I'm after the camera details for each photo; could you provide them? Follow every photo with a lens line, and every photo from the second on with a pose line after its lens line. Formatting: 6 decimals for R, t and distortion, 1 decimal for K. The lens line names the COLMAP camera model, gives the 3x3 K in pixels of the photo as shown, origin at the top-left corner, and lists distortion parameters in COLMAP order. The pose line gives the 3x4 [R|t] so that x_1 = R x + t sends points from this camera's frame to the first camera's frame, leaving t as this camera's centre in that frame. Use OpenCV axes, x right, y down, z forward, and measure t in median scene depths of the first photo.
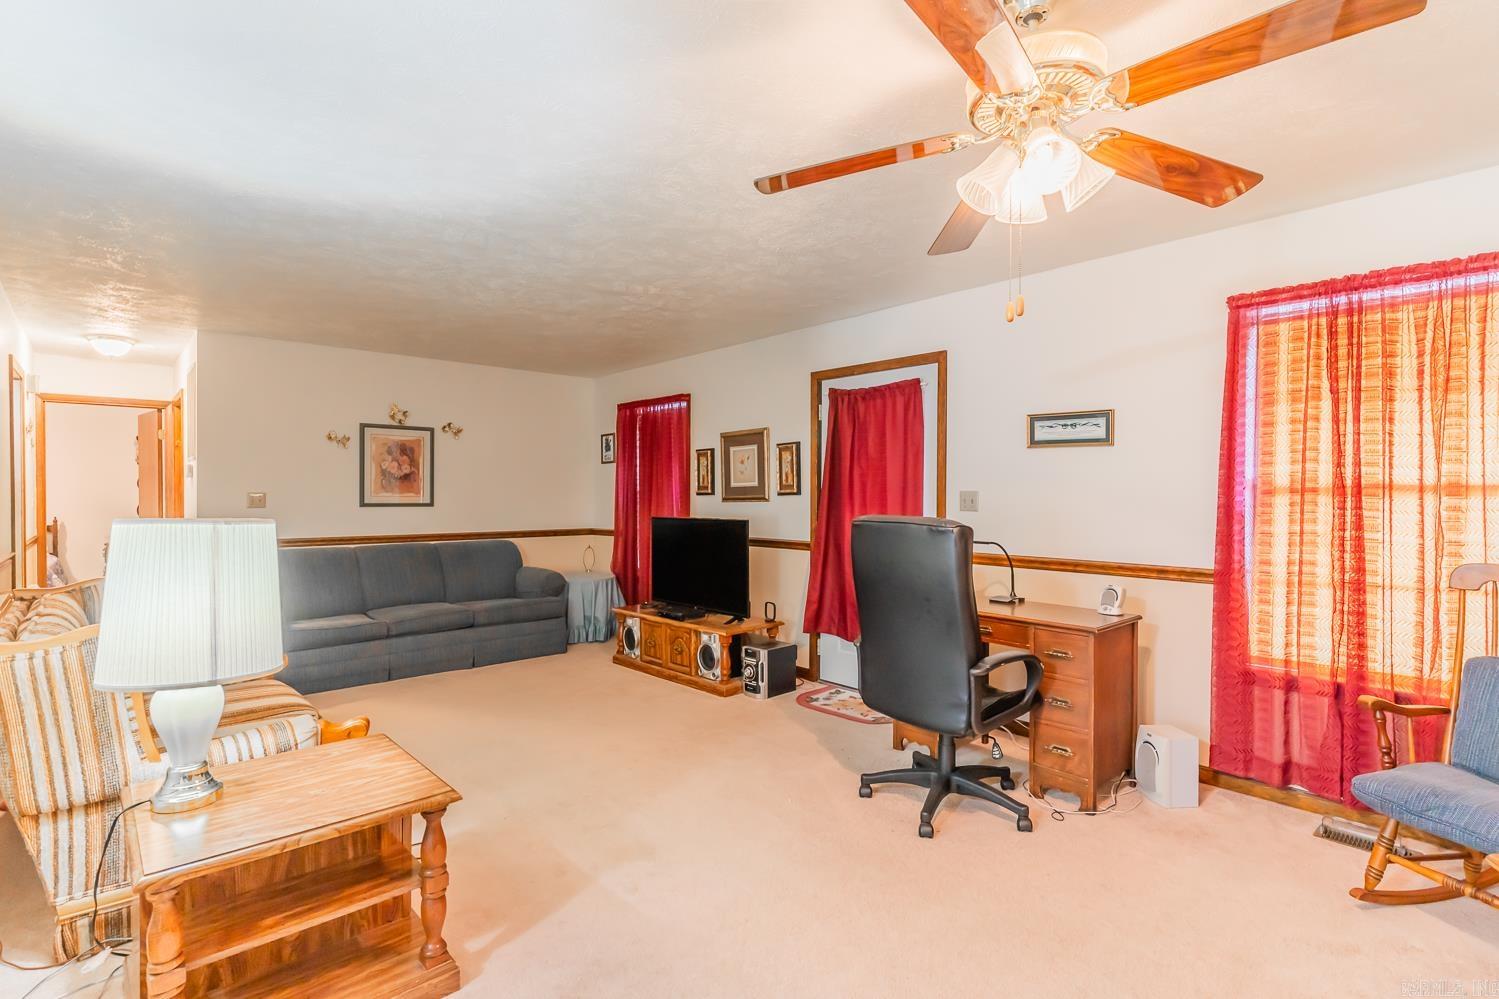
lens RADIAL K [[714.6, 0, 749.5], [0, 714.6, 499.5], [0, 0, 1]] dist [0.000232, -0.000476]
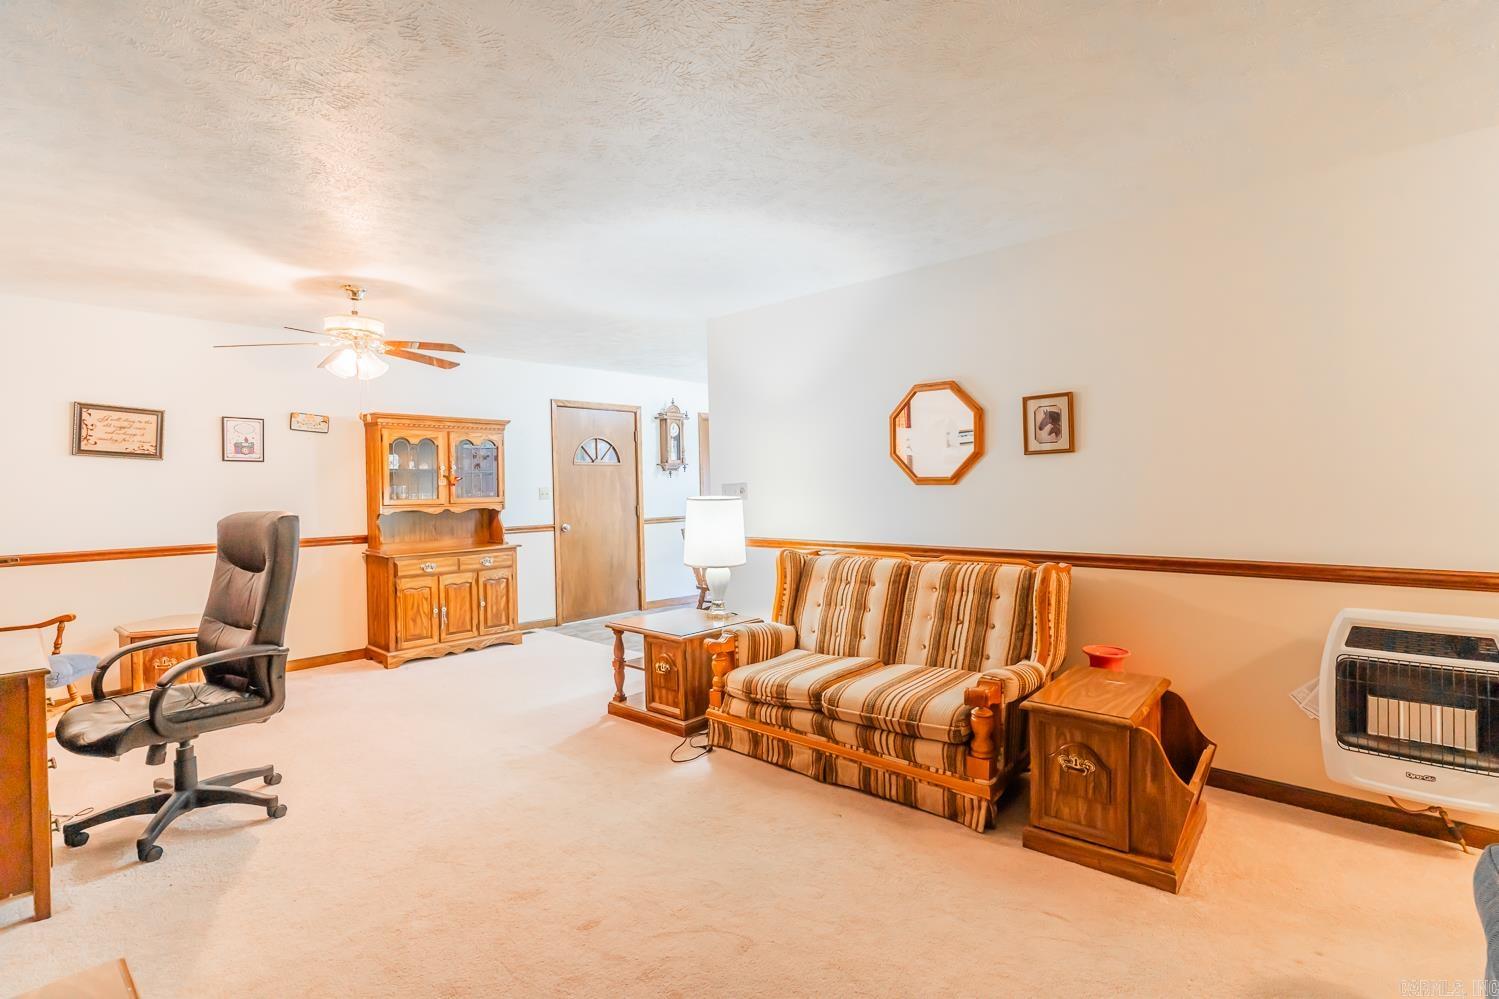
lens RADIAL K [[709.3, 0, 747.8], [0, 709.3, 493.5], [0, 0, 1]] dist [-0.000859, -0.000113]
pose [[-0.996044, 0.013663, -0.087802, -0.250179], [0.012698, 0.999853, 0.011540, -0.004059], [0.087947, 0.010380, -0.996071, 1.227511]]
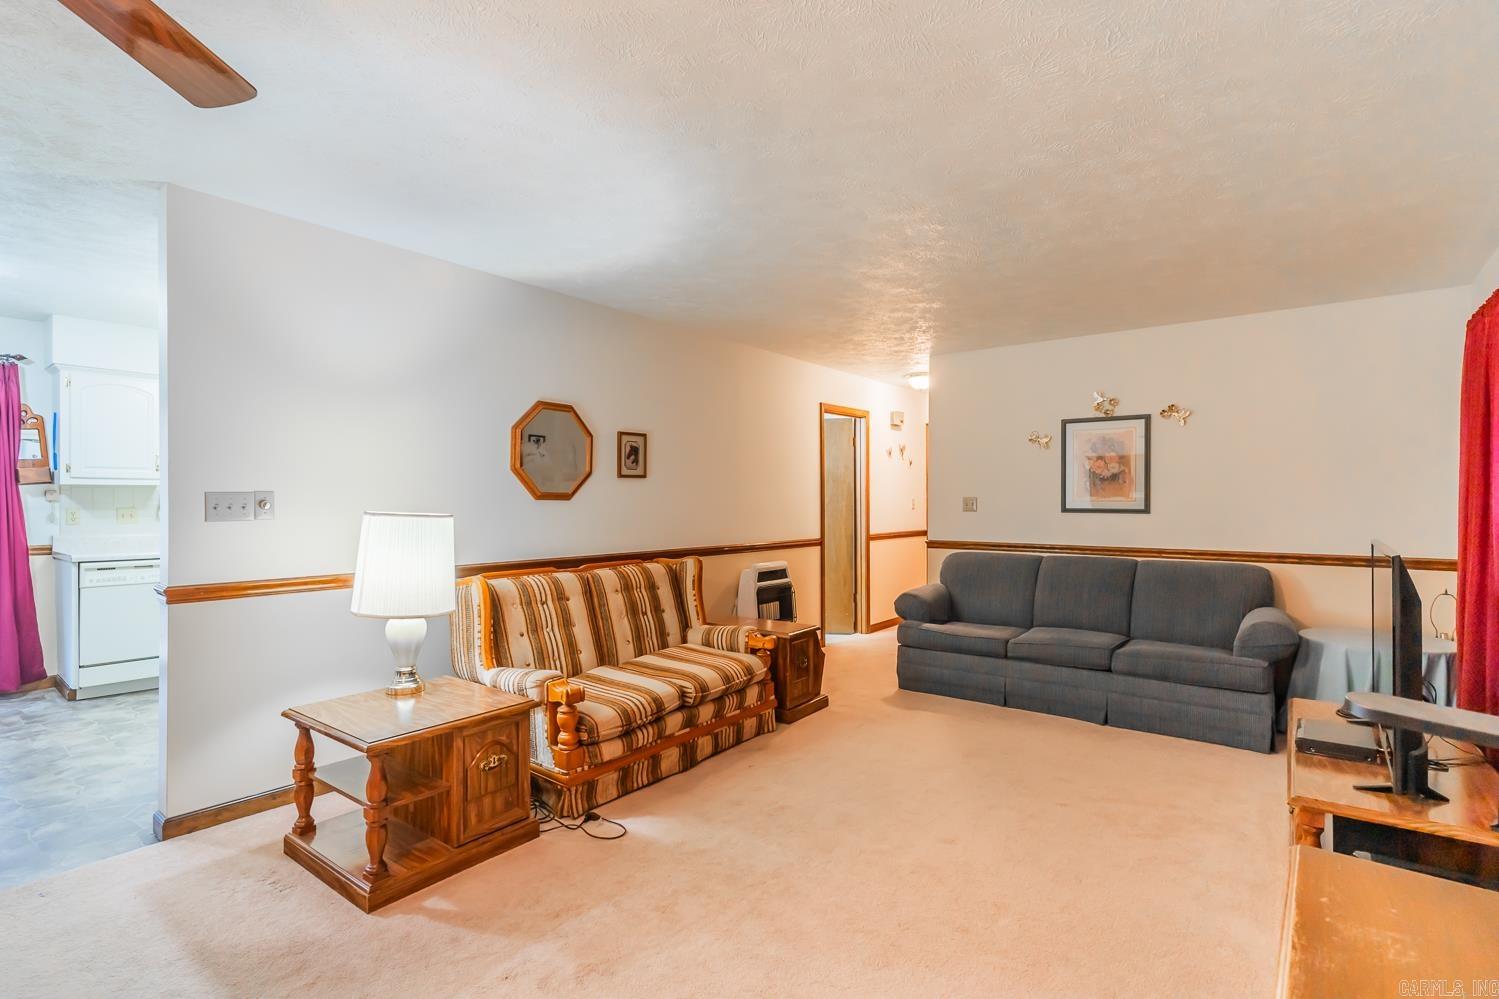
lens RADIAL K [[714.6, 0, 749.5], [0, 714.6, 499.5], [0, 0, 1]] dist [0.000232, -0.000476]
pose [[0.161181, -0.001102, -0.986924, 0.335940], [-0.005114, 0.999985, -0.001952, -0.002299], [0.986912, 0.005362, 0.161173, 0.547891]]
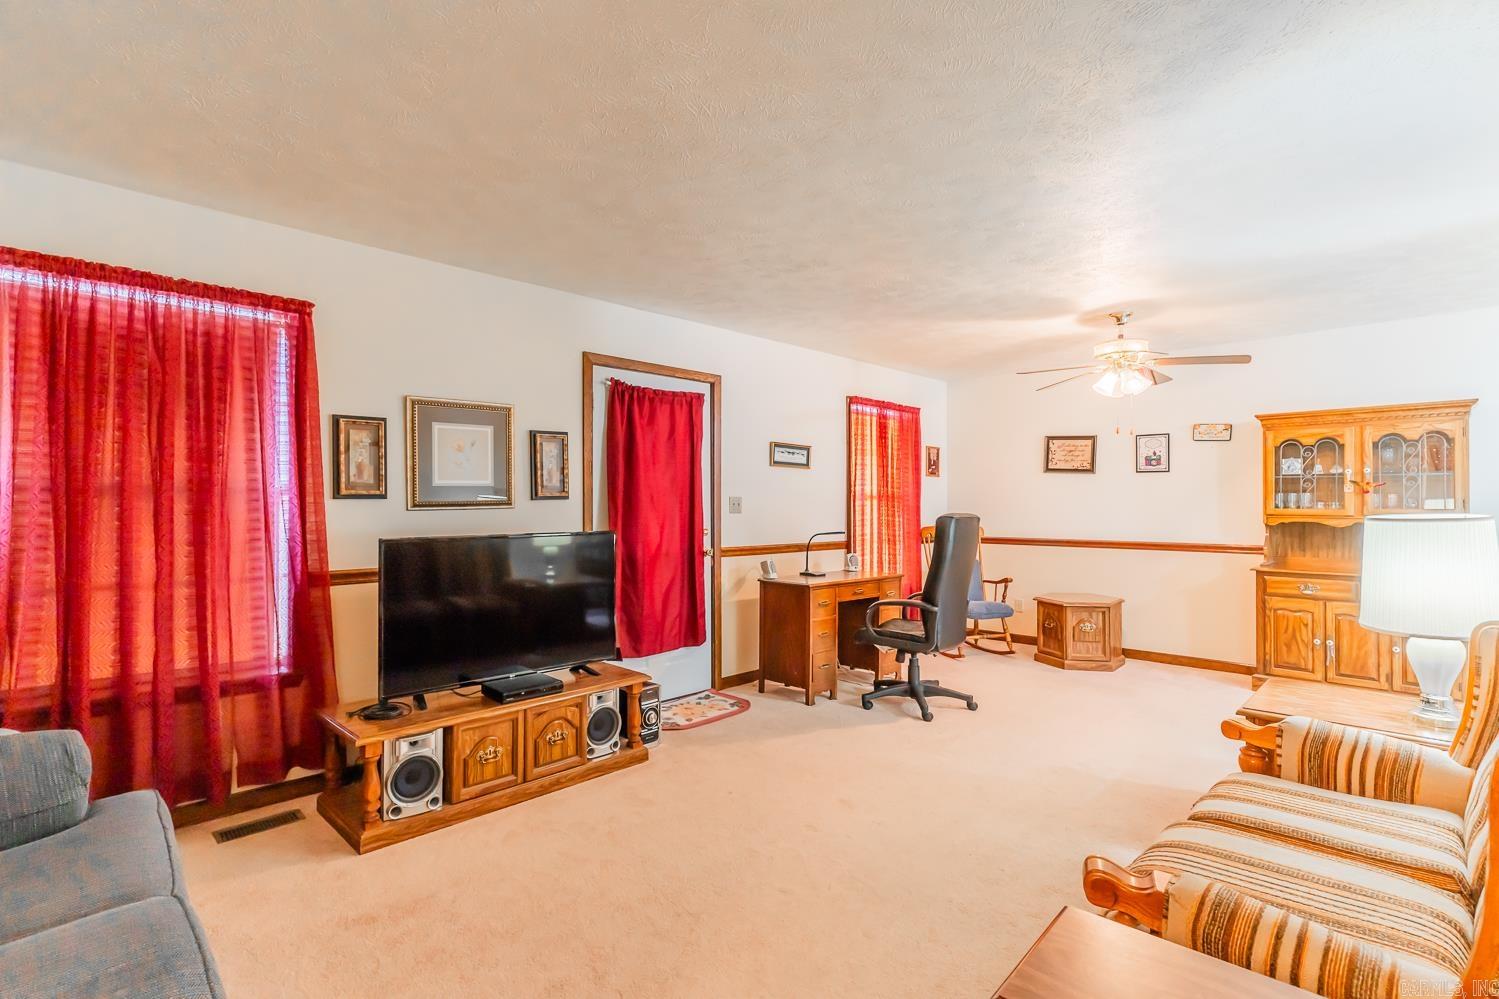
lens RADIAL K [[714.6, 0, 749.5], [0, 714.6, 499.5], [0, 0, 1]] dist [0.000232, -0.000476]
pose [[-0.051182, 0.002092, 0.998687, -0.767976], [0.005709, 0.999982, -0.001802, -0.004081], [-0.998673, 0.005609, -0.051193, 0.872733]]
